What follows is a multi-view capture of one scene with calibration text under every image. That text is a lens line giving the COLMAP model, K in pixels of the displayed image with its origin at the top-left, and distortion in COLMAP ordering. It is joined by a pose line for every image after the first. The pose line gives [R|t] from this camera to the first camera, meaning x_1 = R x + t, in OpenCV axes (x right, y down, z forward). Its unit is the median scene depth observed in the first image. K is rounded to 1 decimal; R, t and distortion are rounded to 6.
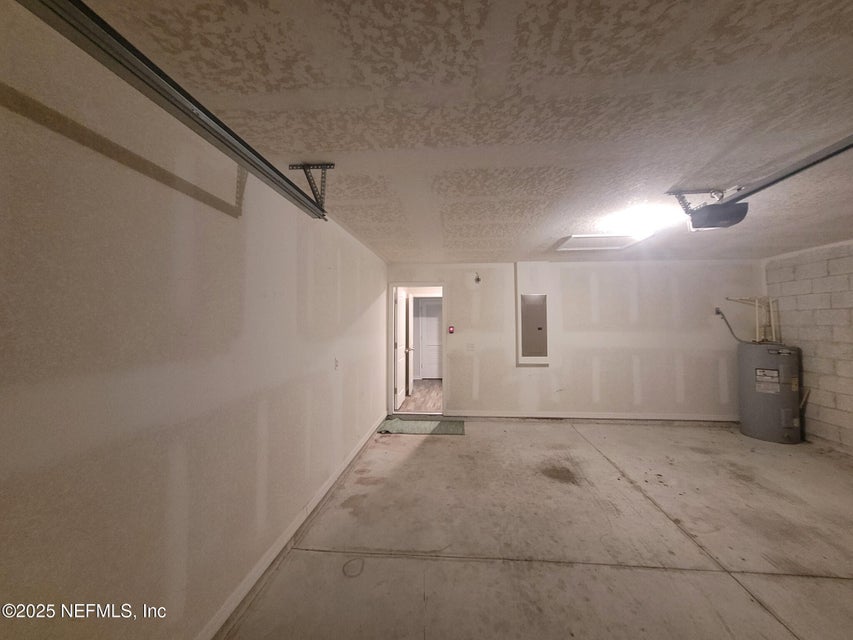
lens RADIAL K [[335.8, 0, 432.9], [0, 335.8, 309.3], [0, 0, 1]] dist [0.002749, 0.000211]
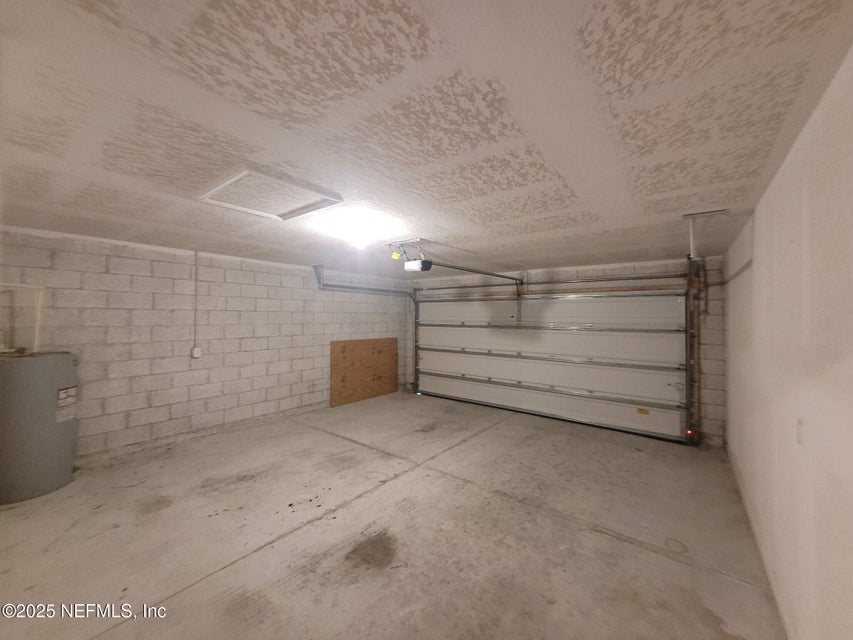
lens RADIAL K [[335.8, 0, 432.9], [0, 335.8, 309.3], [0, 0, 1]] dist [0.002749, 0.000211]
pose [[-0.843014, 0.004596, 0.537871, -0.112281], [-0.032478, 0.997704, -0.059428, 0.036500], [-0.536910, -0.067567, -0.840930, 1.764089]]
